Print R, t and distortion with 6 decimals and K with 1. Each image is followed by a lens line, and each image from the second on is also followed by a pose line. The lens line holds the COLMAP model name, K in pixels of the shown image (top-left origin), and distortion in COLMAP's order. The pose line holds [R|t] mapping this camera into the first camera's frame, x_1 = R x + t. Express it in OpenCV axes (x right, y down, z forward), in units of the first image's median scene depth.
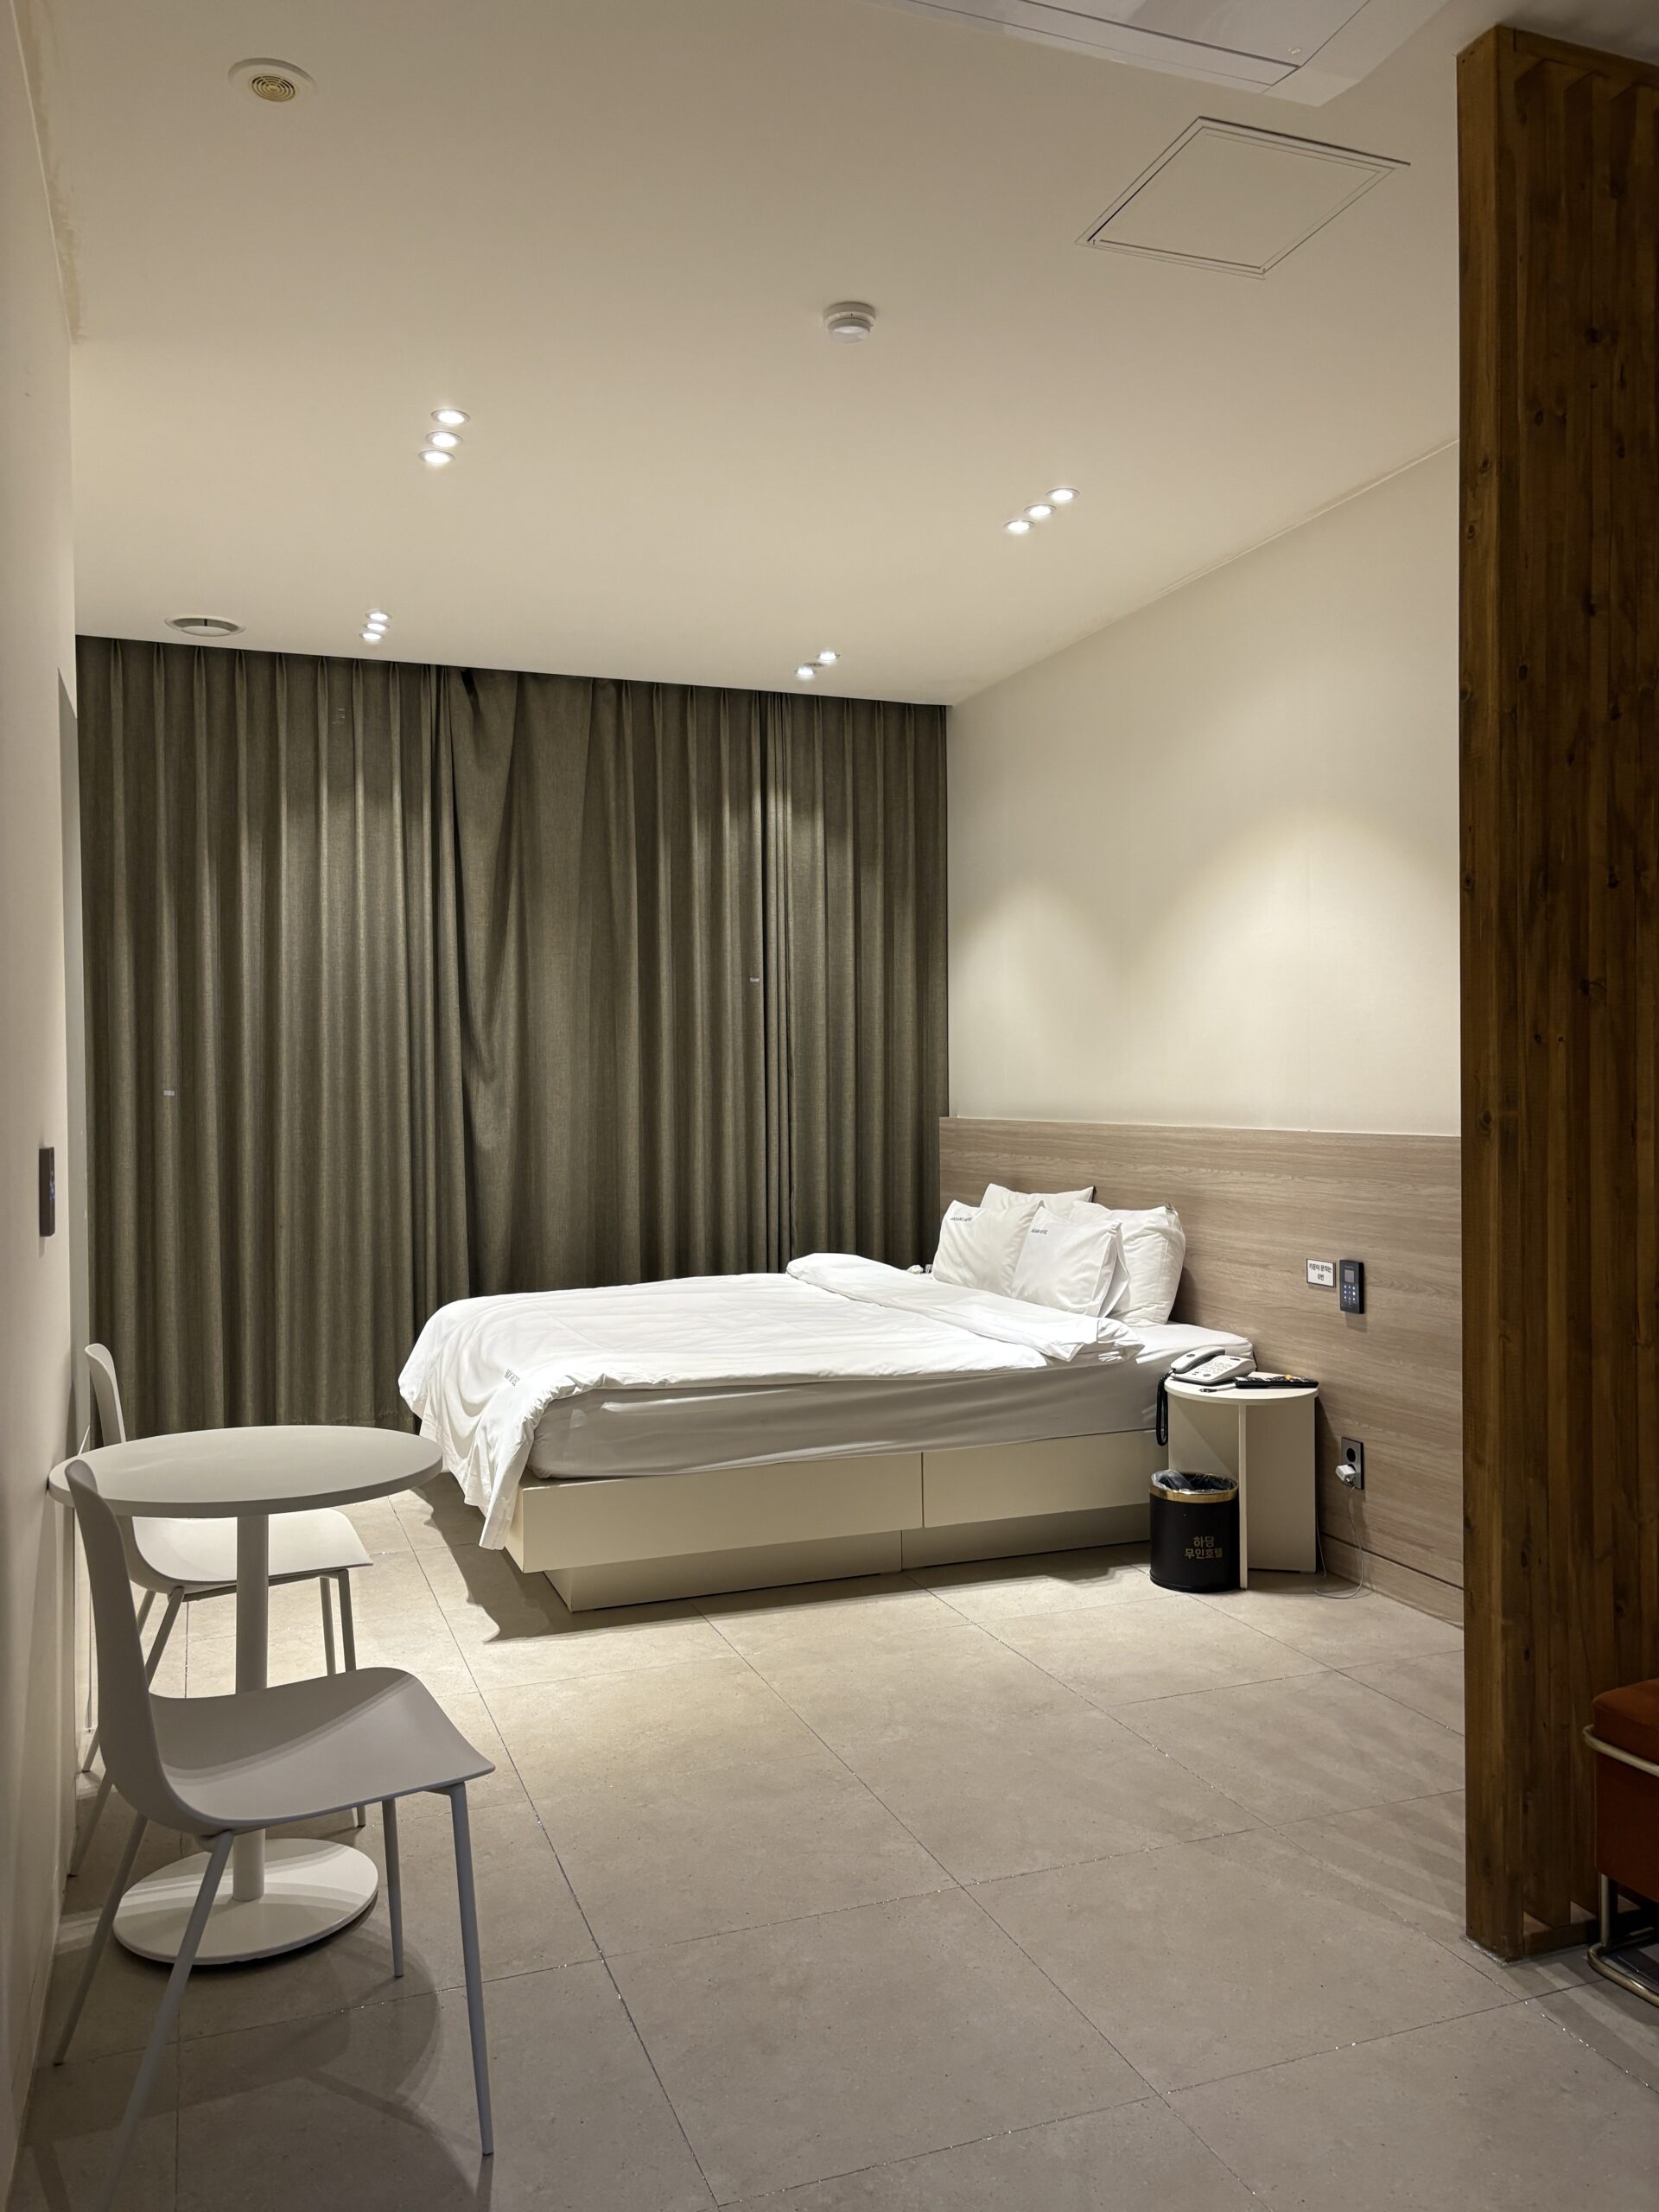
lens RADIAL K [[1670.1, 0, 829.5], [0, 1670.1, 1106.0], [0, 0, 1]] dist [0.074340, -0.080118]
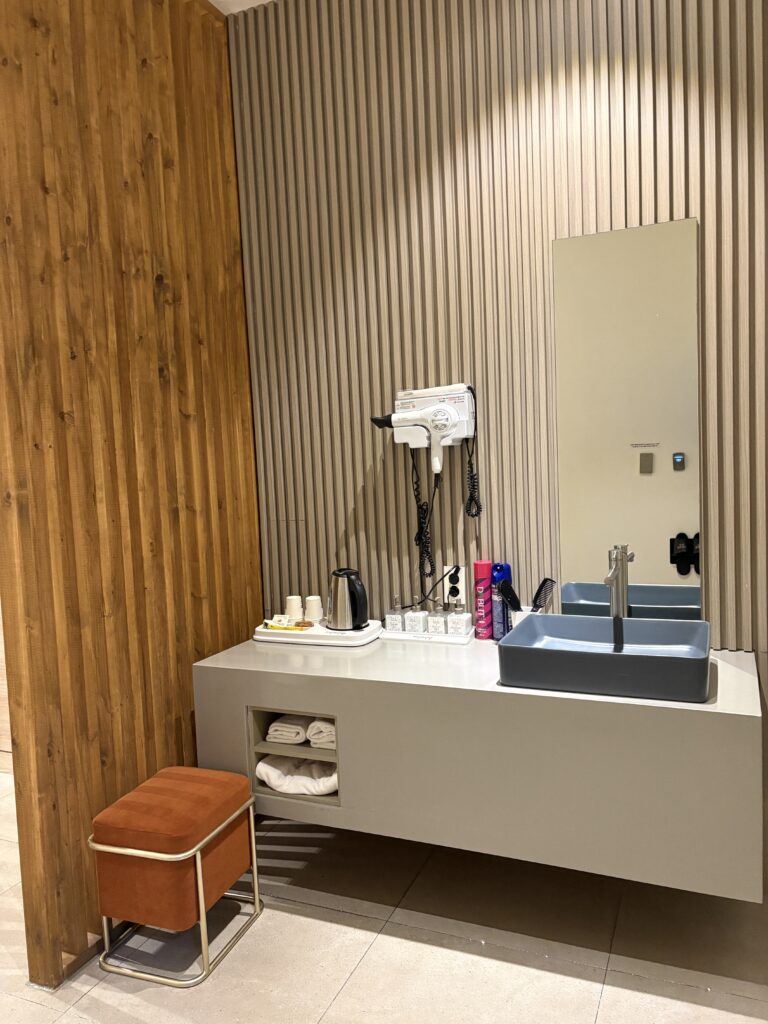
lens RADIAL K [[773.1, 0, 384.0], [0, 773.1, 512.0], [0, 0, 1]] dist [0.074340, -0.080118]
pose [[0.689440, -0.072343, 0.720722, 0.093465], [0.051759, 0.997377, 0.050600, 0.003335], [-0.722492, 0.002418, 0.691375, 0.215167]]
